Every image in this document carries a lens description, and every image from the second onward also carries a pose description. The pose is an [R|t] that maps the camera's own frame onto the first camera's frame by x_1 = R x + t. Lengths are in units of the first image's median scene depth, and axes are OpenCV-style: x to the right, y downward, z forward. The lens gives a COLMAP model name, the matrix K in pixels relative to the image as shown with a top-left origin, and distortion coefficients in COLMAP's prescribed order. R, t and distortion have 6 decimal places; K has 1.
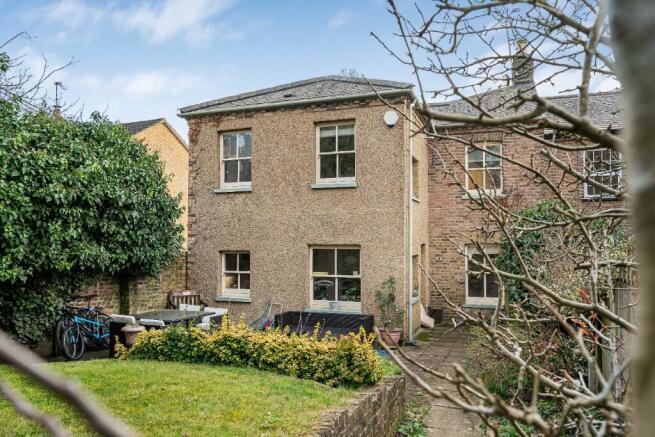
lens RADIAL K [[509.6, 0, 327.2], [0, 509.6, 219.6], [0, 0, 1]] dist [0.016381, 0.001016]
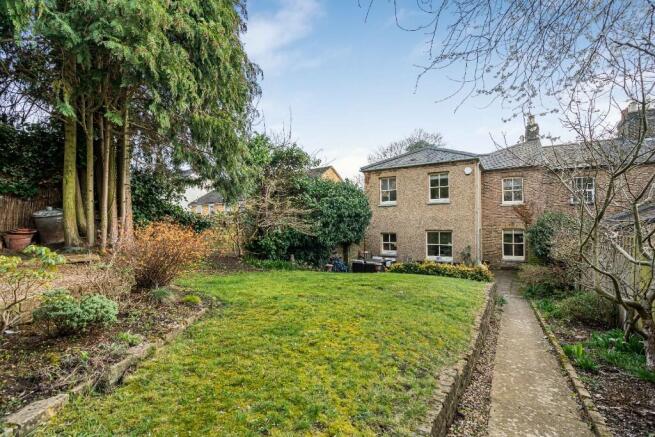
lens RADIAL K [[301.9, 0, 327.9], [0, 301.9, 218.8], [0, 0, 1]] dist [-0.000763, -0.000005]
pose [[0.978671, -0.011642, -0.205105, -0.177820], [0.016530, 0.999618, 0.022132, -0.033320], [0.204769, -0.025050, 0.978490, -0.331157]]
